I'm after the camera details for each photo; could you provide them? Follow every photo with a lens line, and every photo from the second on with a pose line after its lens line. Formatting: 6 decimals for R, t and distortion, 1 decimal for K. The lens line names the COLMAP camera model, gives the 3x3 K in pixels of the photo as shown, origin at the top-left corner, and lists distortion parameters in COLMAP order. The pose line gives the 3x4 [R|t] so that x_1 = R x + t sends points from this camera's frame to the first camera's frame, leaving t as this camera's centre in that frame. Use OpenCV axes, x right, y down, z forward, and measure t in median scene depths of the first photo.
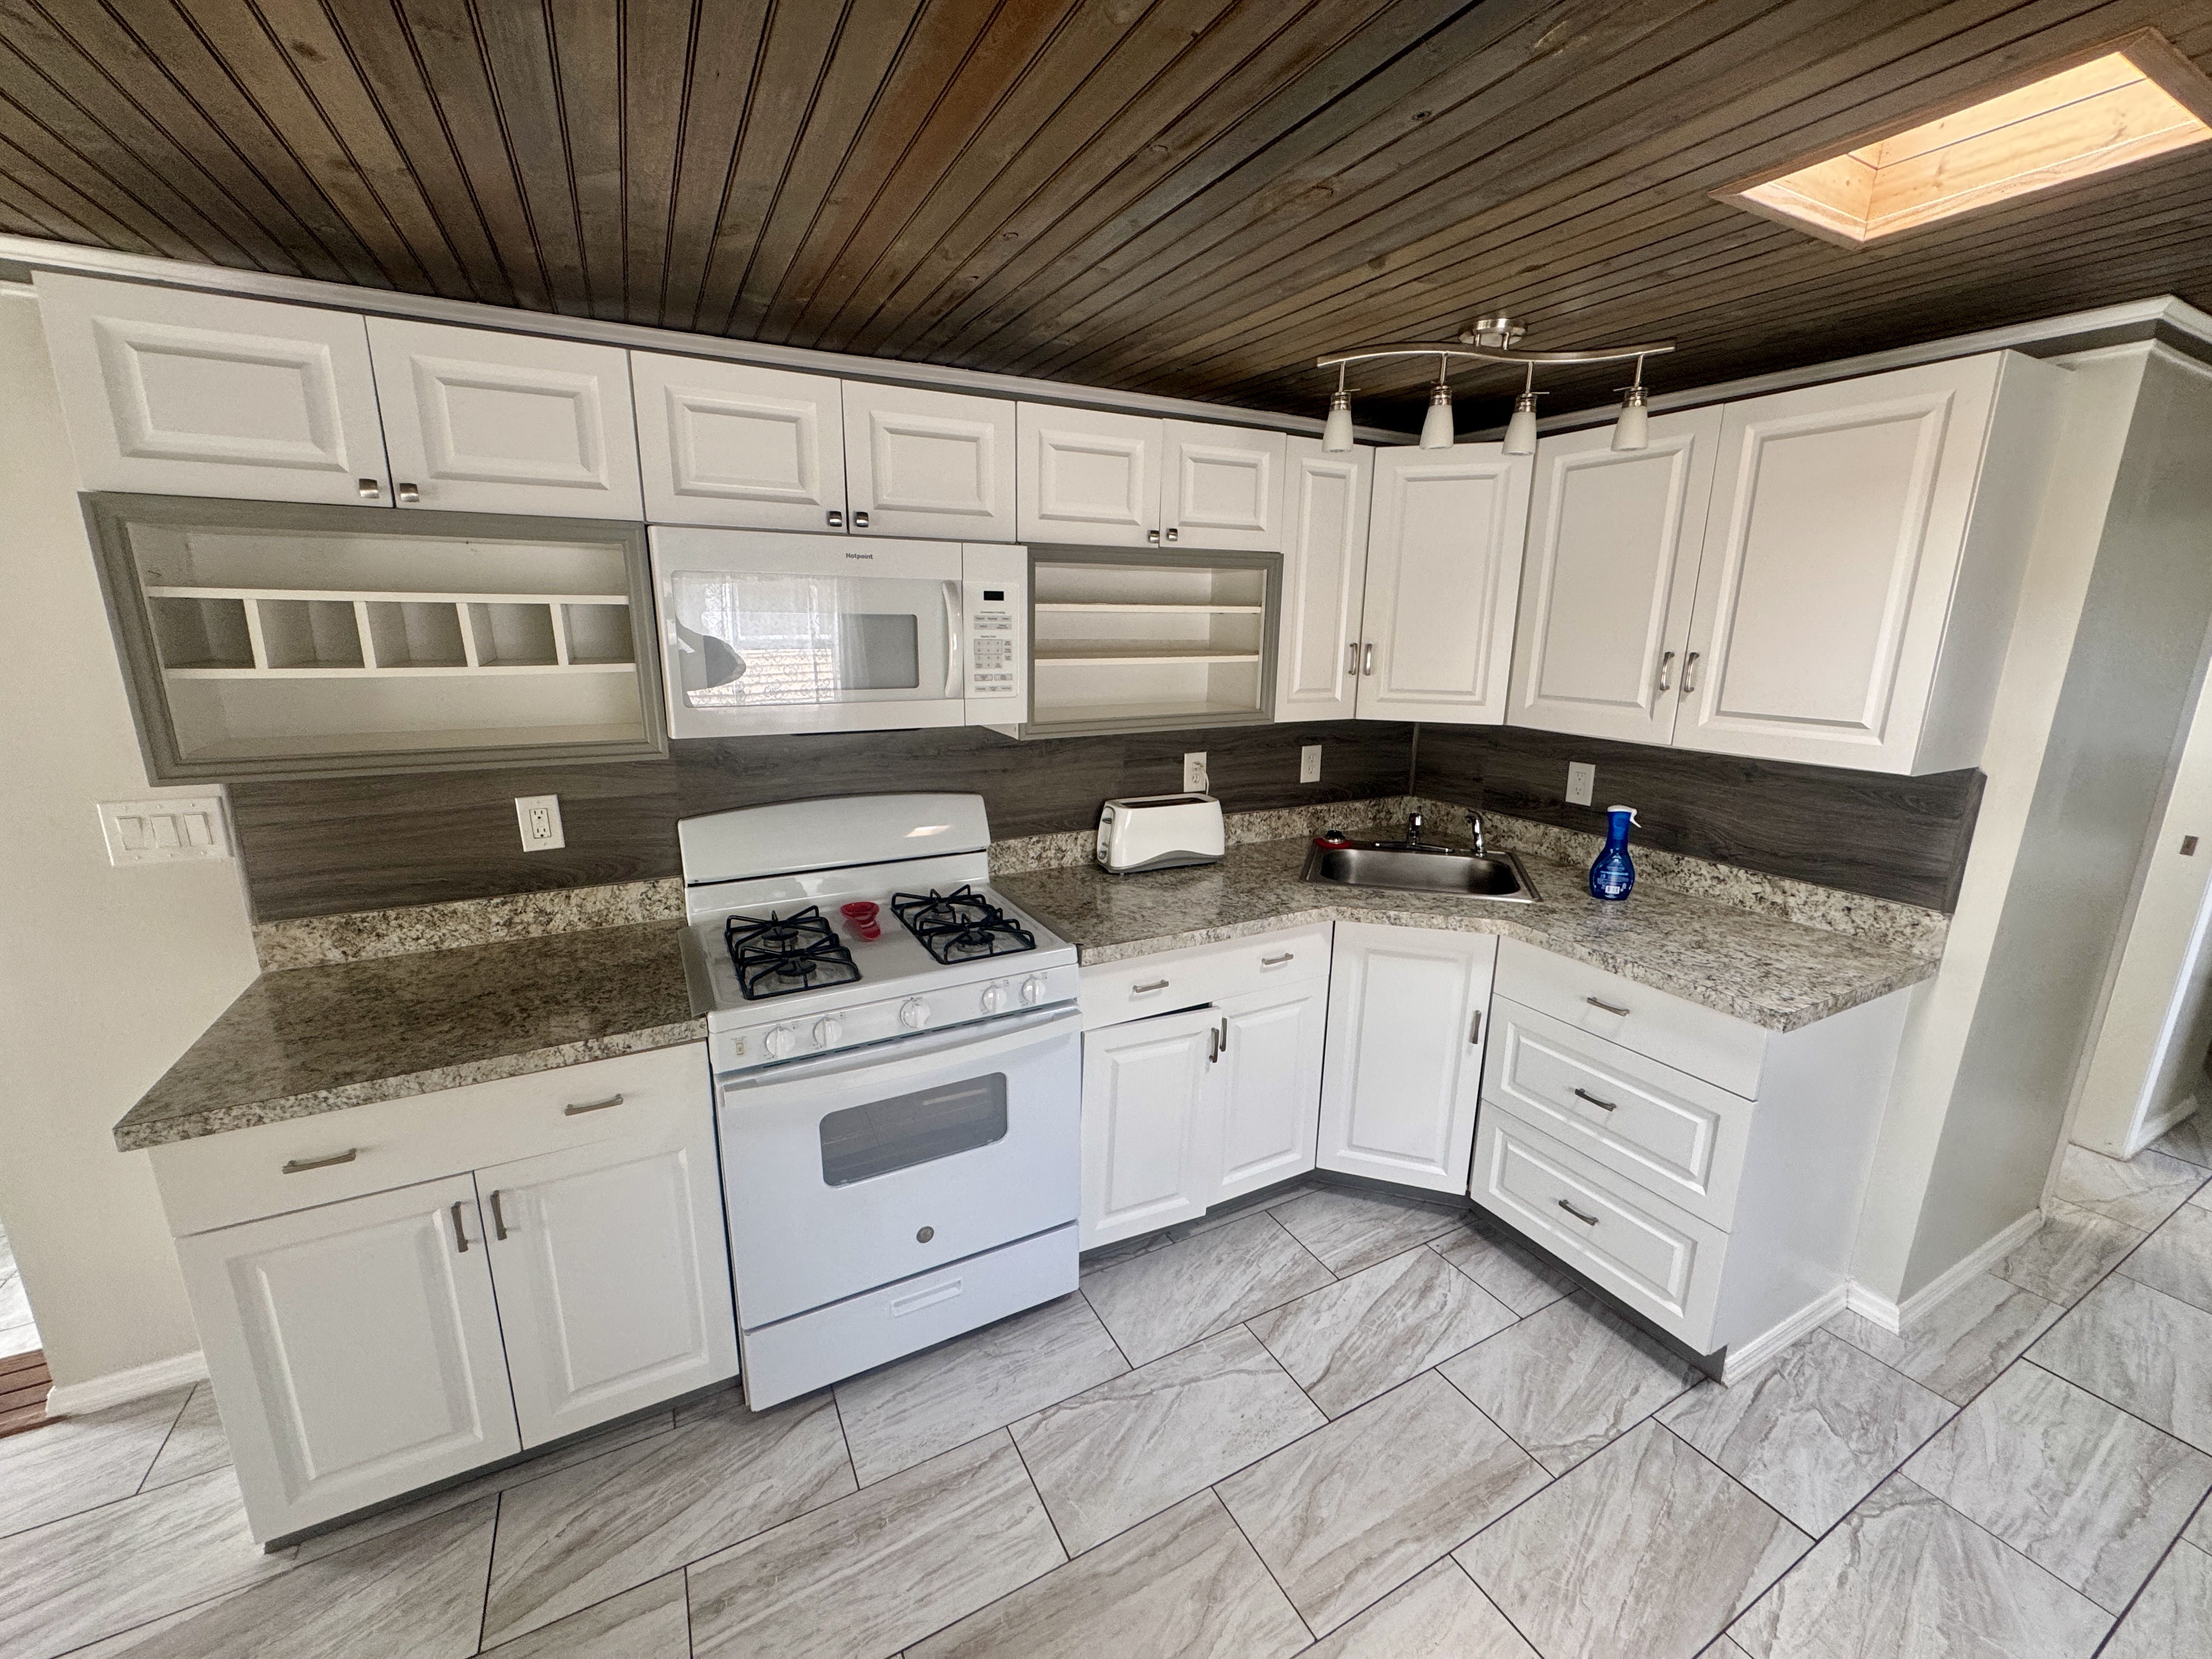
lens RADIAL K [[883.5, 0, 1101.5], [0, 883.5, 829.2], [0, 0, 1]] dist [-0.004553, -0.000018]
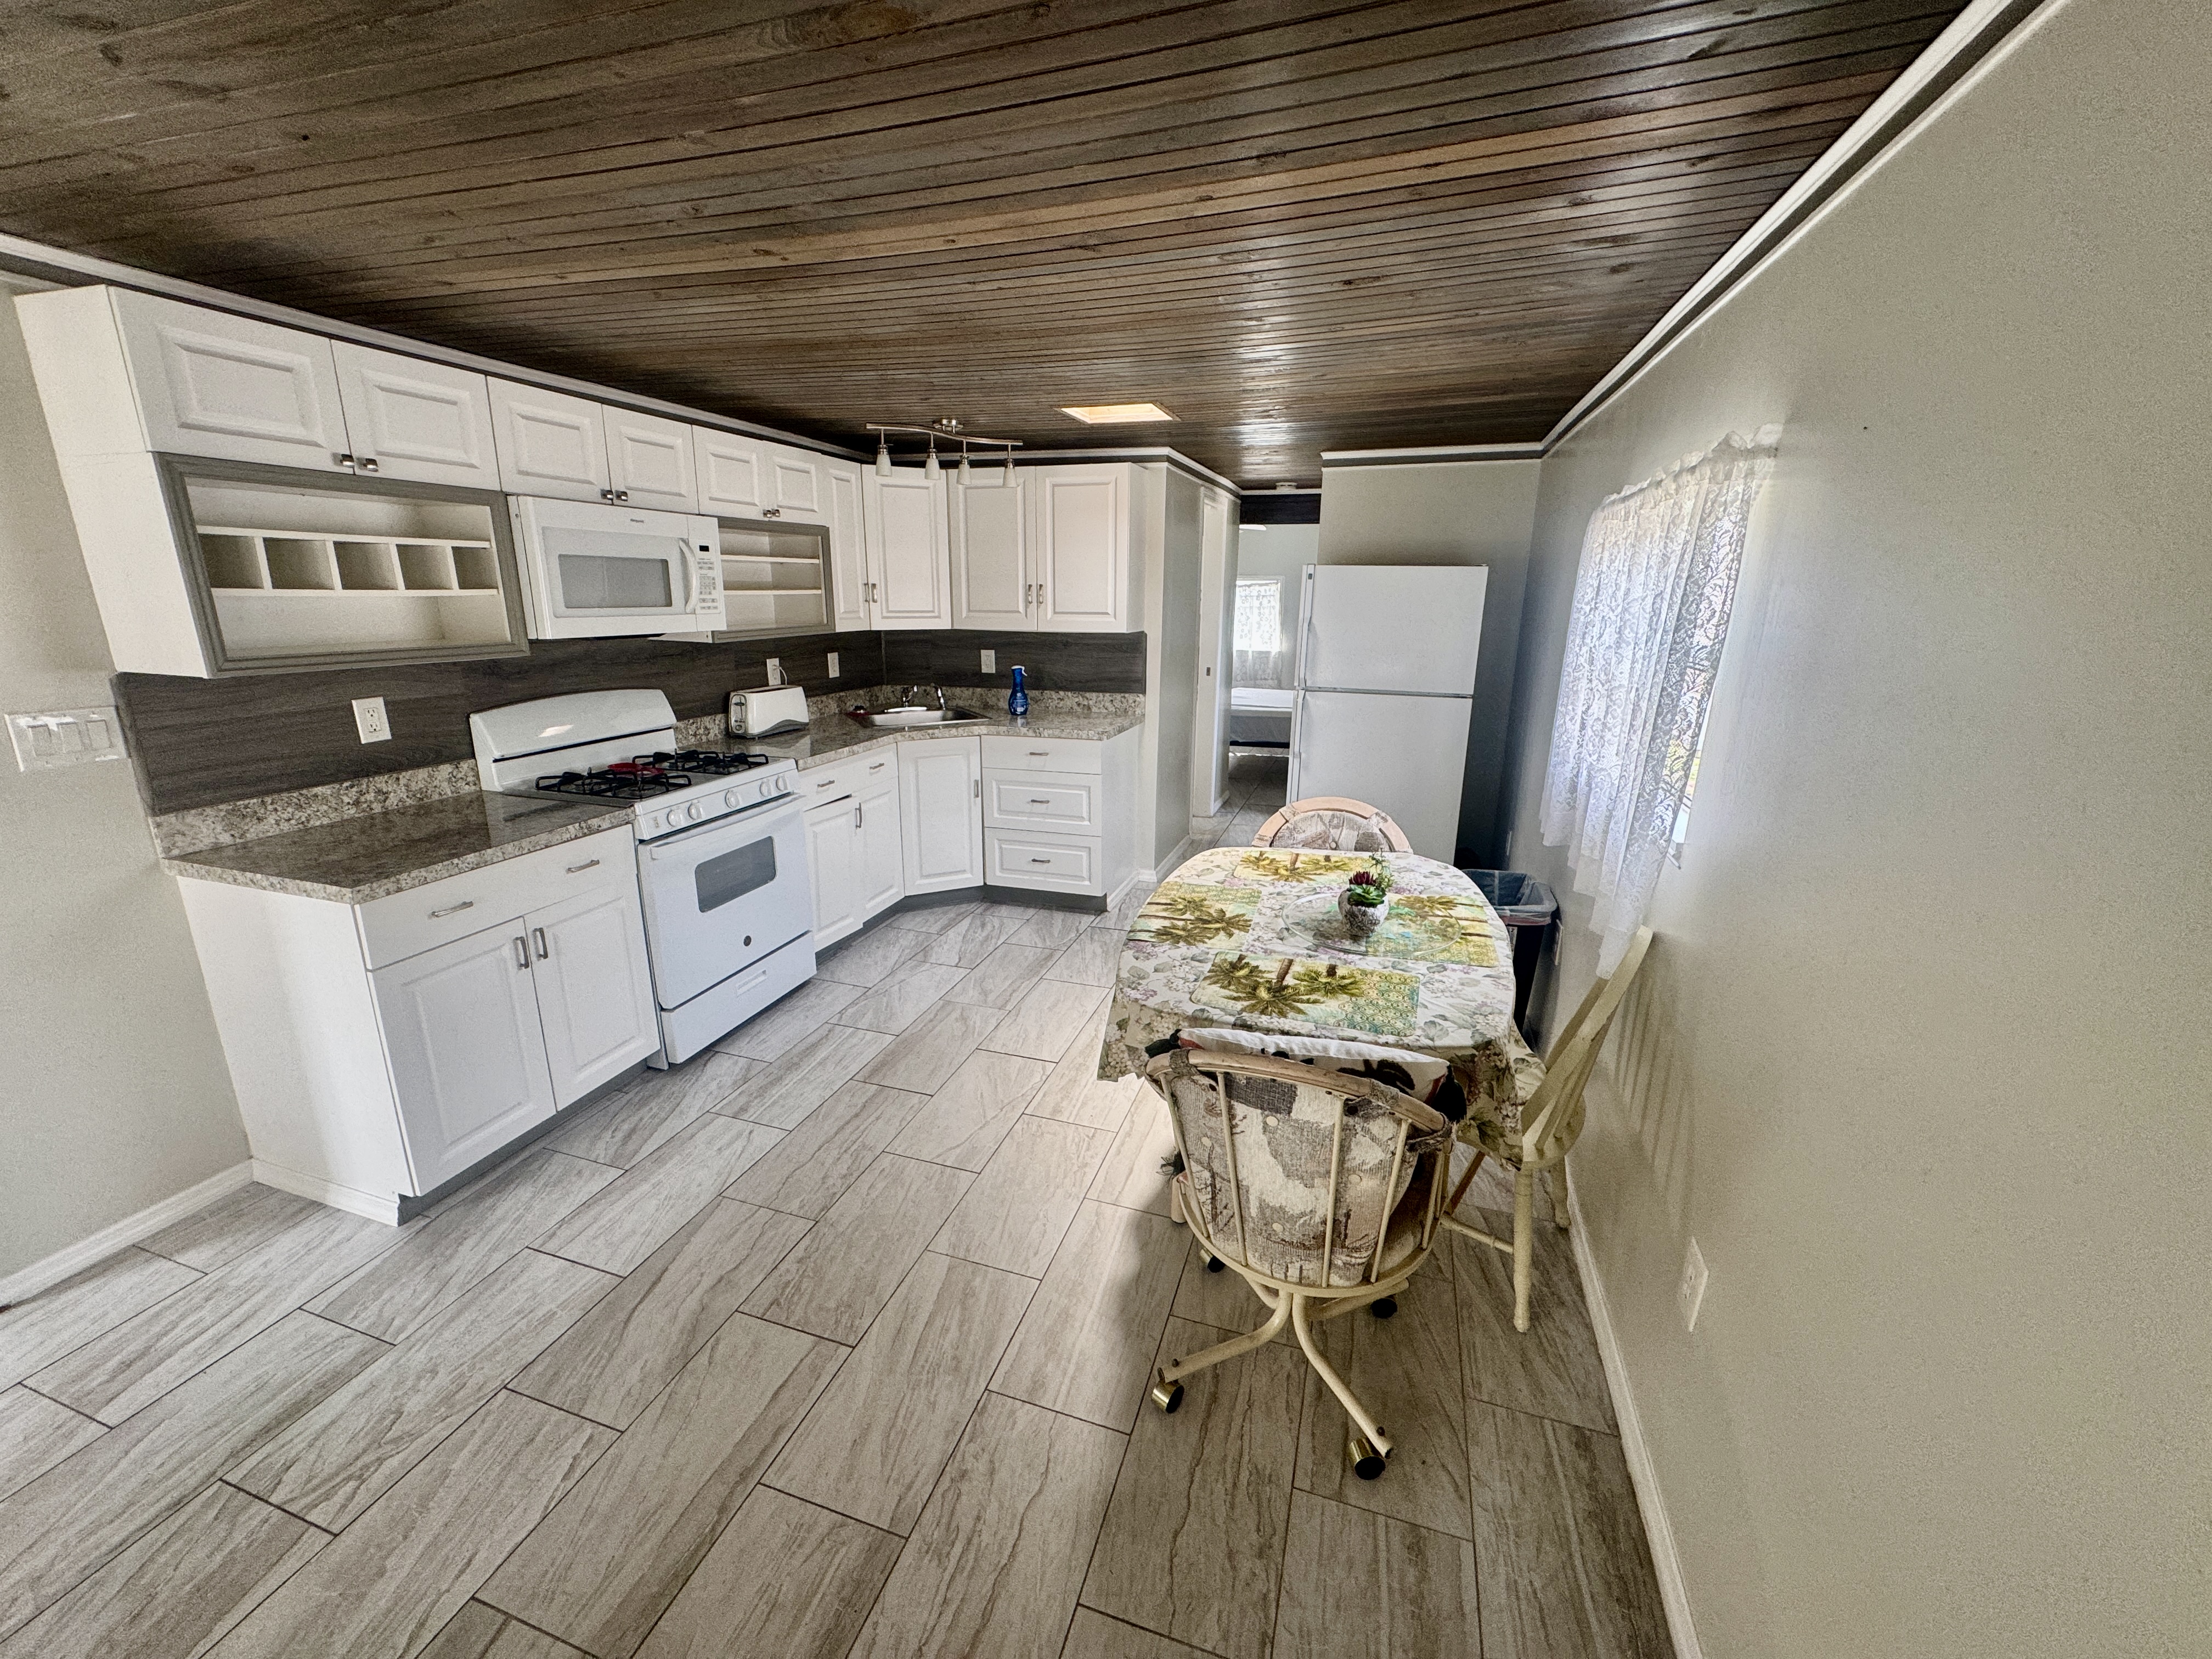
lens RADIAL K [[883.5, 0, 1101.1], [0, 883.5, 829.1], [0, 0, 1]] dist [-0.004553, -0.000018]
pose [[0.717366, -0.185677, 0.671499, -0.734943], [0.159591, 0.981999, 0.101042, 0.179749], [-0.678172, 0.034681, 0.734085, -0.613511]]
